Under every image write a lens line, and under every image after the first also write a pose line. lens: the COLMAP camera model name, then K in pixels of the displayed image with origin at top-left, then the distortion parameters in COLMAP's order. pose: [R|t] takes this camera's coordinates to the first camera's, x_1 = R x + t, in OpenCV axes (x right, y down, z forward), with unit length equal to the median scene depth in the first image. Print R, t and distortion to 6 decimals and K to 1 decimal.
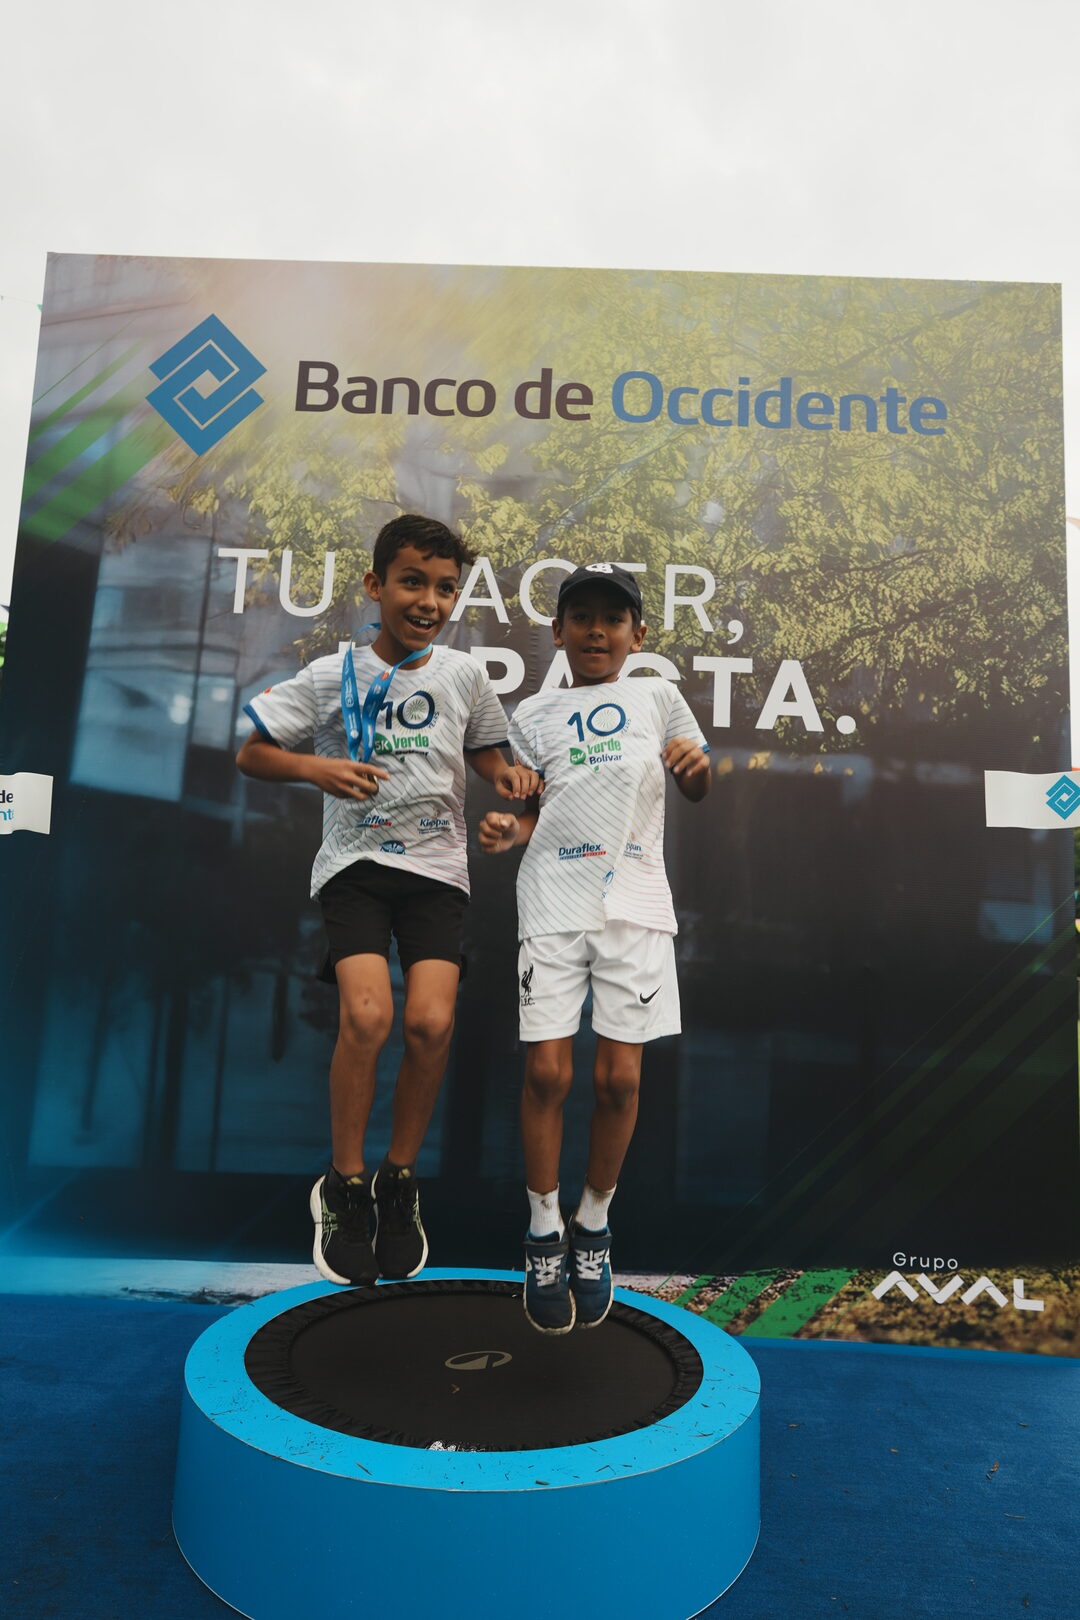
lens RADIAL K [[1075.7, 0, 537.3], [0, 1075.7, 808.9], [0, 0, 1]] dist [-0.040729, 0.055304]
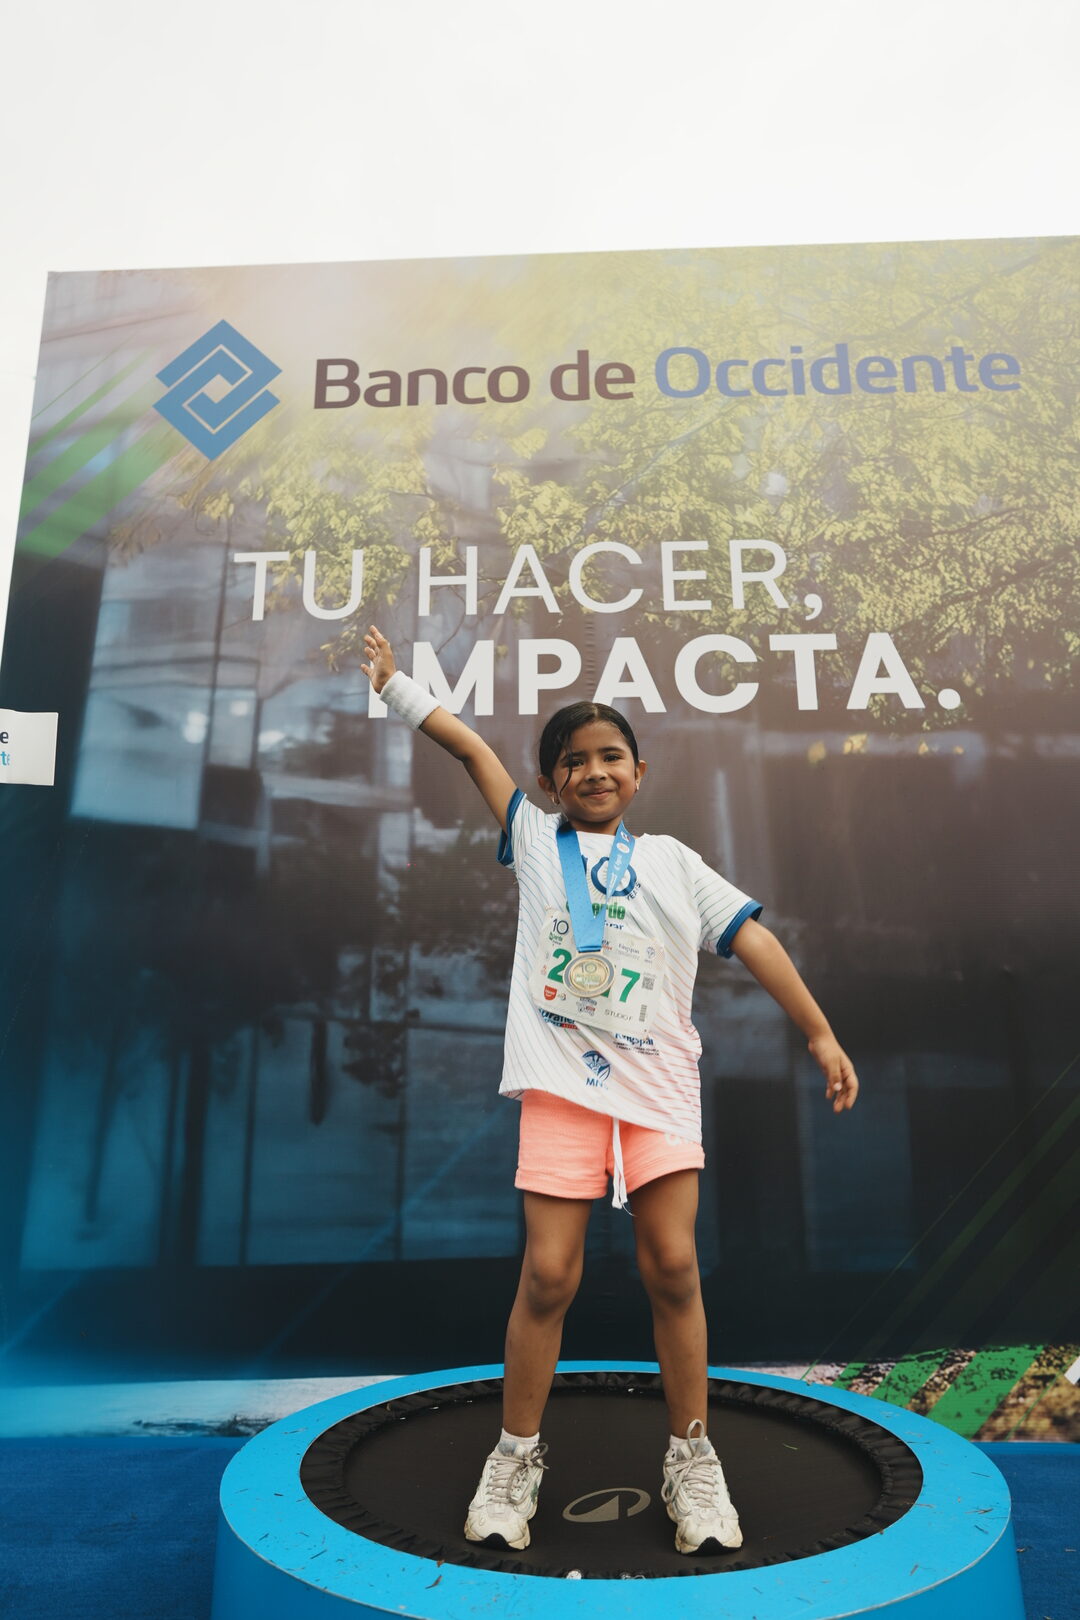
lens RADIAL K [[1075.7, 0, 537.5], [0, 1075.7, 808.8], [0, 0, 1]] dist [-0.040729, 0.055304]
pose [[0.998375, -0.056855, -0.003799, -0.050645], [0.055898, 0.990151, -0.128359, 0.102397], [0.011059, 0.127938, 0.991721, 0.131540]]
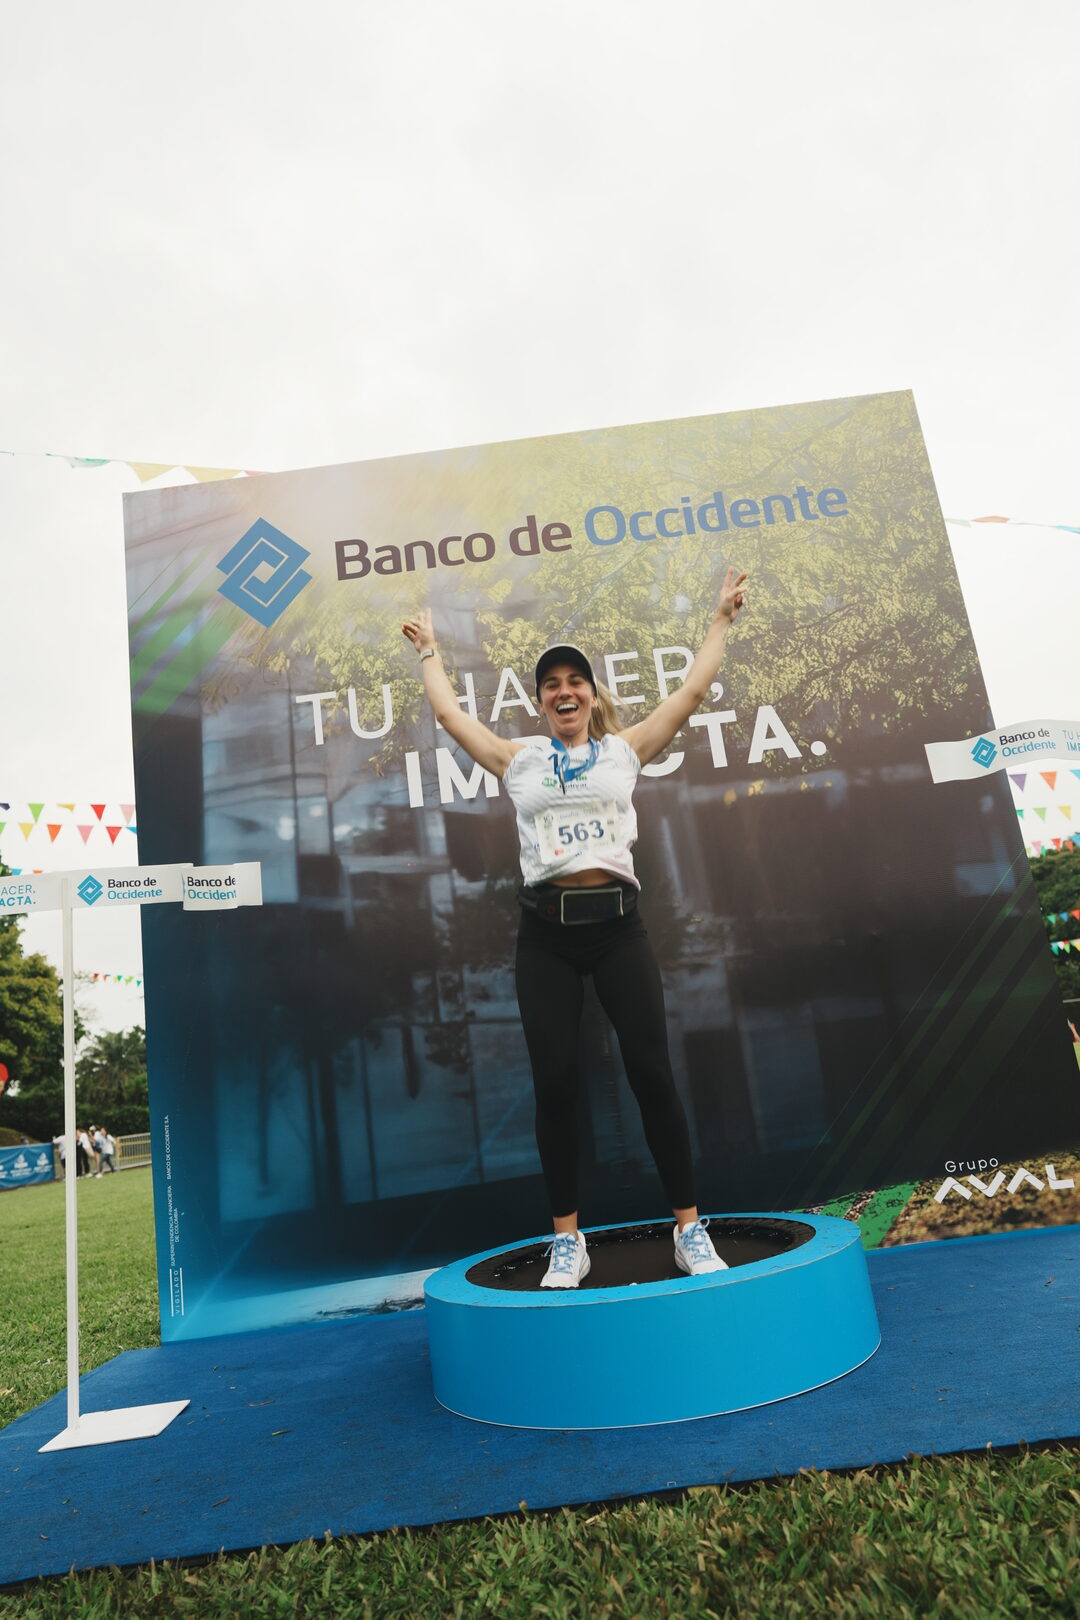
lens RADIAL K [[1075.7, 0, 540.8], [0, 1075.7, 809.6], [0, 0, 1]] dist [-0.040729, 0.055304]
pose [[0.984719, -0.171302, 0.031370, -0.080119], [0.173740, 0.978683, -0.109514, 0.070519], [-0.011941, 0.113291, 0.993490, -0.224777]]
